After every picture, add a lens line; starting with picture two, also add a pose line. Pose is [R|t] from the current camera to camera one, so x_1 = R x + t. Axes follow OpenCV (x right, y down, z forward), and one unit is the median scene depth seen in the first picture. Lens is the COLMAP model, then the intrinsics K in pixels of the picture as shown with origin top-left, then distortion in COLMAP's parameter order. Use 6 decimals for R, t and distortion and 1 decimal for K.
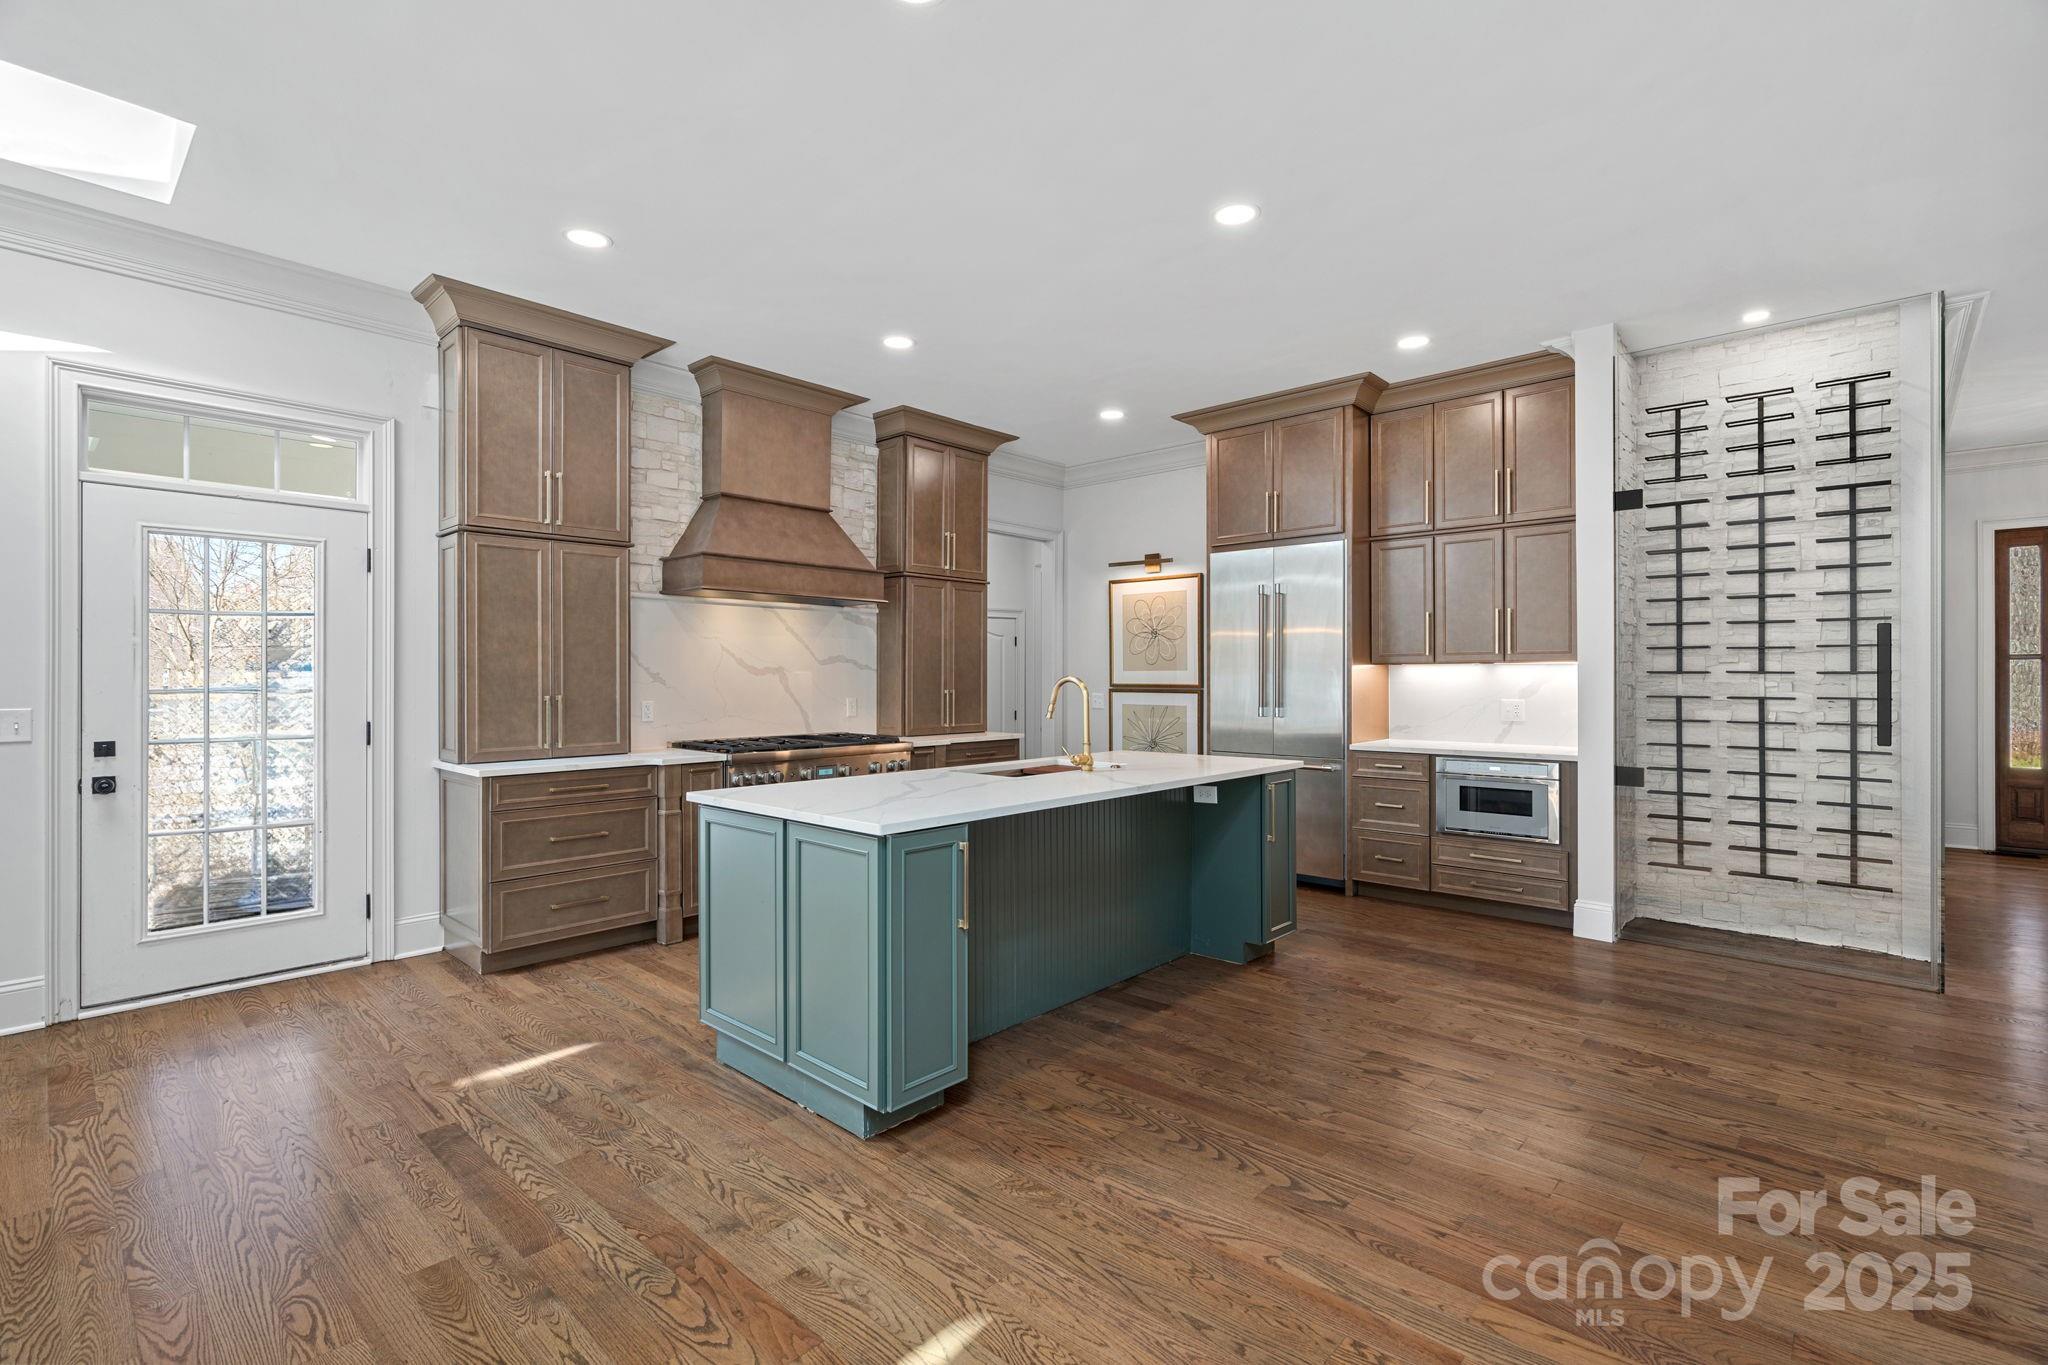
lens RADIAL K [[951.7, 0, 1054.3], [0, 951.7, 669.6], [0, 0, 1]] dist [0.000110, 0.000344]
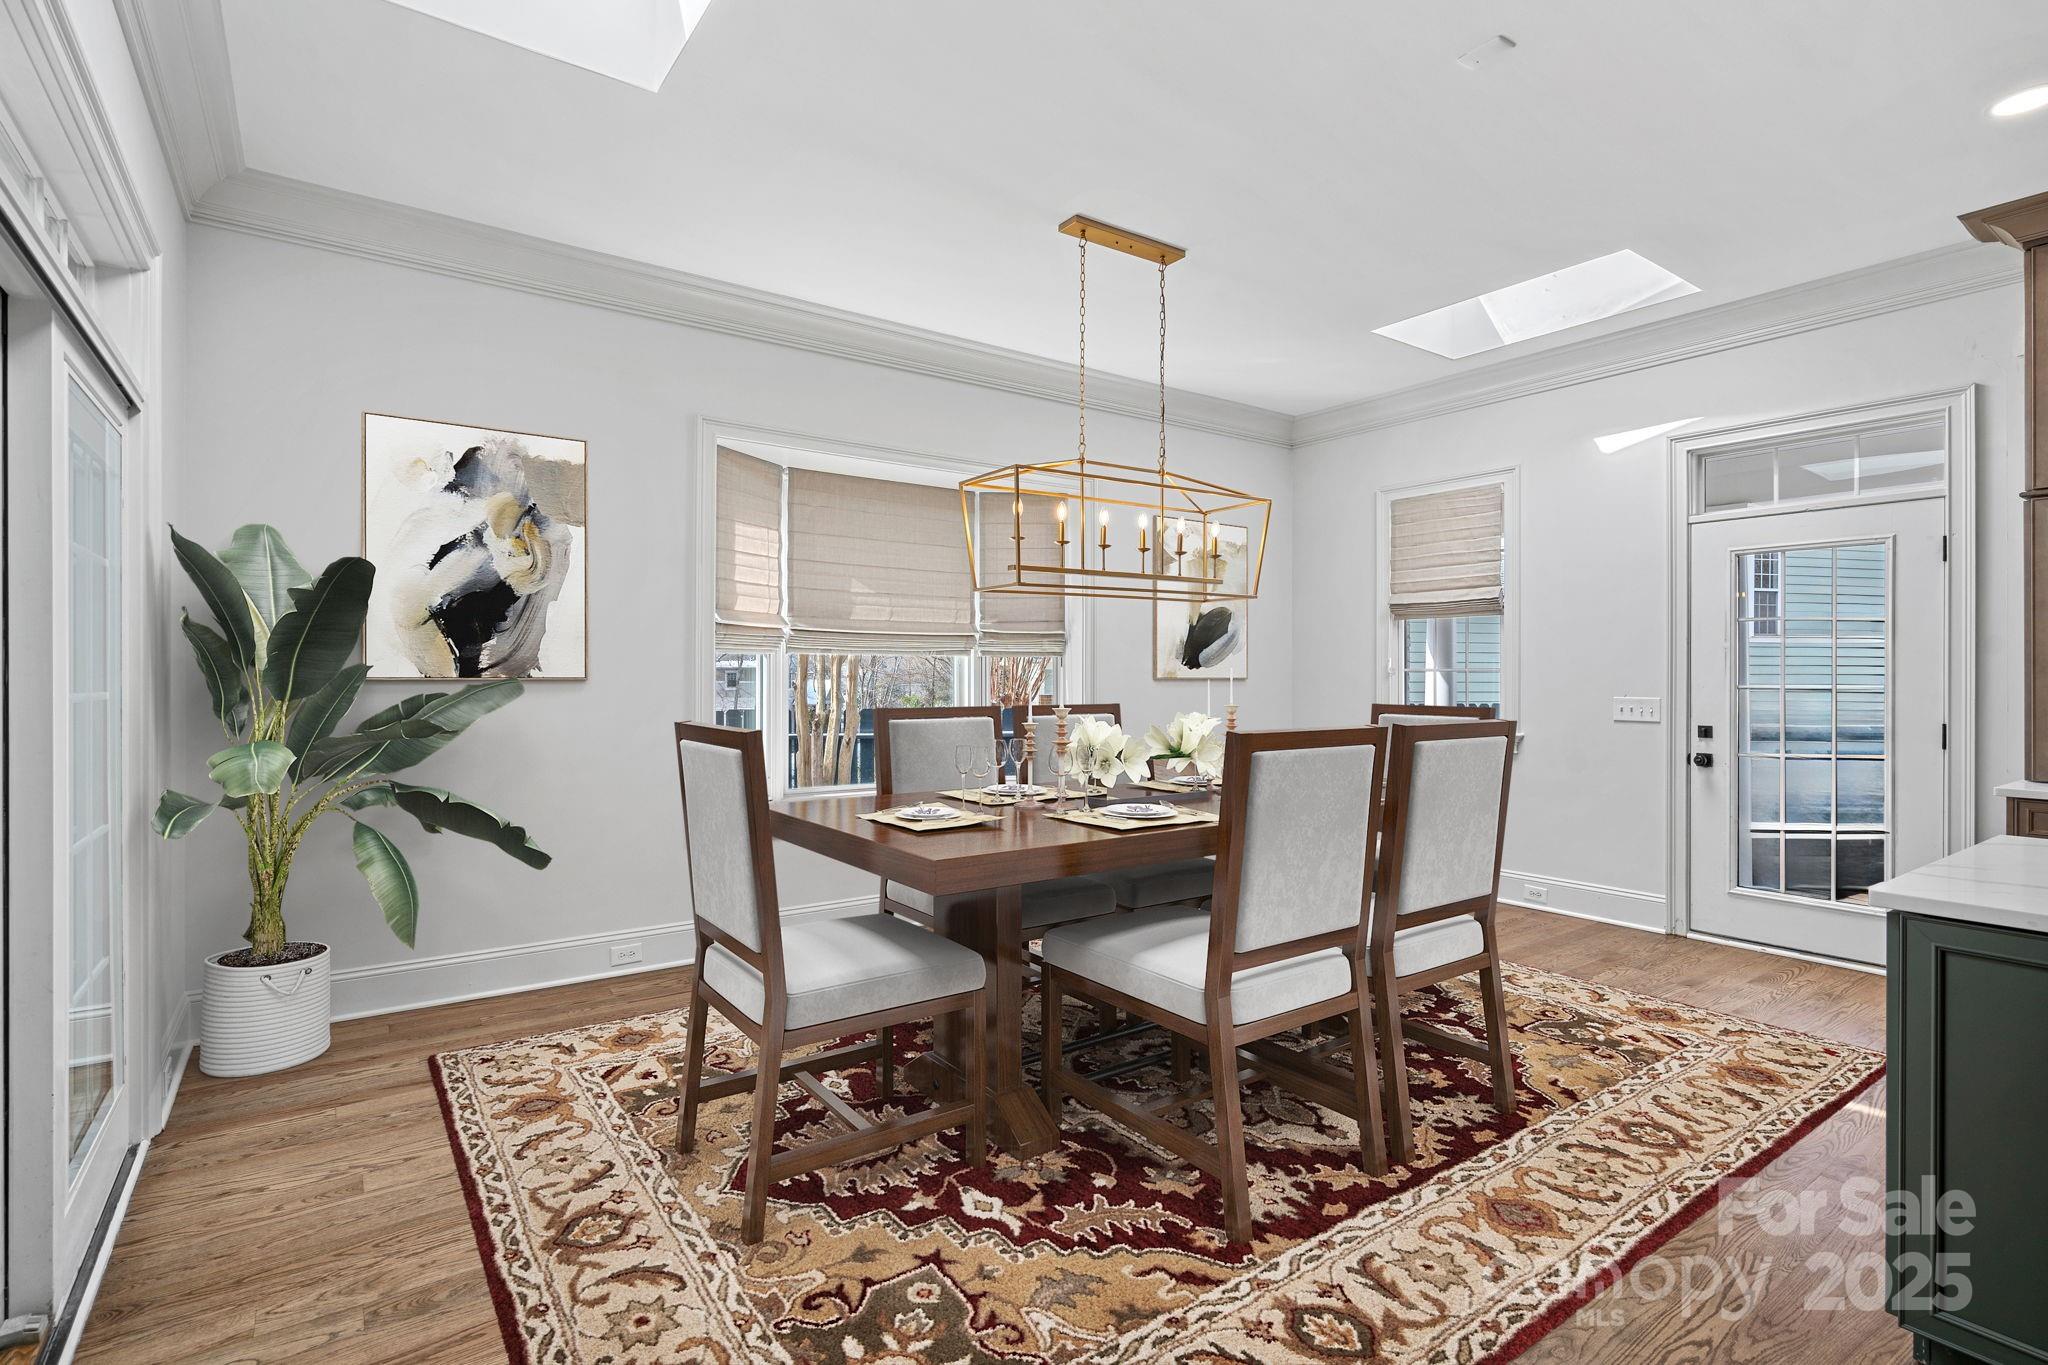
lens RADIAL K [[940.8, 0, 1012.1], [0, 940.8, 679.7], [0, 0, 1]] dist [0.000168, 0.000388]
pose [[-0.224195, 0.006902, -0.974520, 0.378165], [0.006306, 0.999964, 0.005631, 0.001053], [0.974524, -0.004883, -0.224231, 0.335940]]
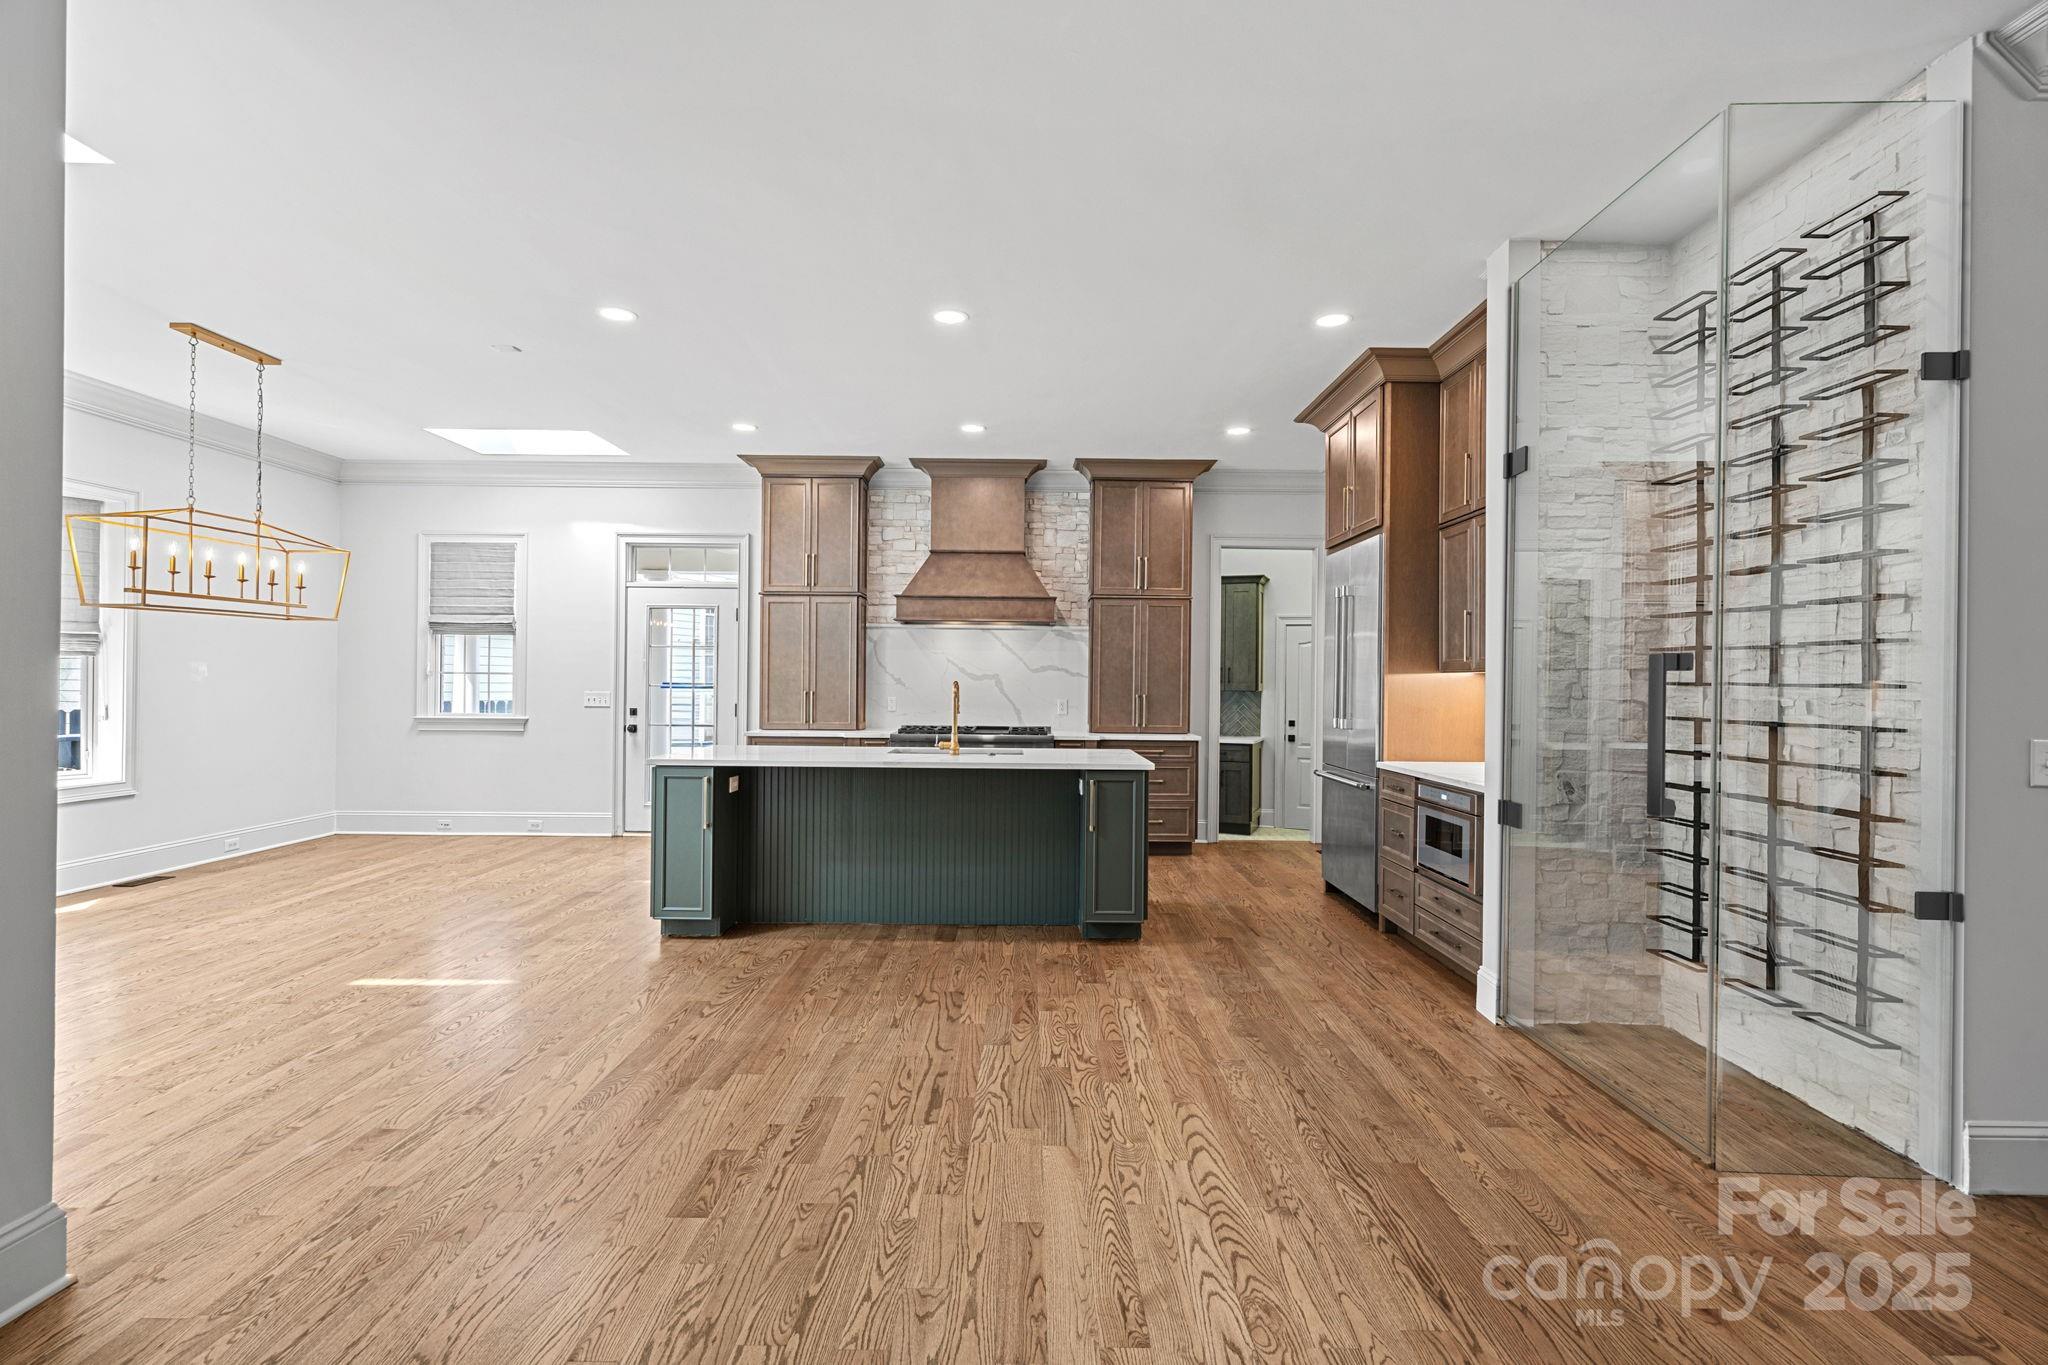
lens RADIAL K [[960.3, 0, 999.2], [0, 960.3, 672.0], [0, 0, 1]] dist [-0.000976, 0.000001]
pose [[0.656649, 0.000859, -0.754196, 1.018614], [-0.004786, 0.999984, -0.003028, -0.002494], [0.754181, 0.005598, 0.656642, 0.181876]]
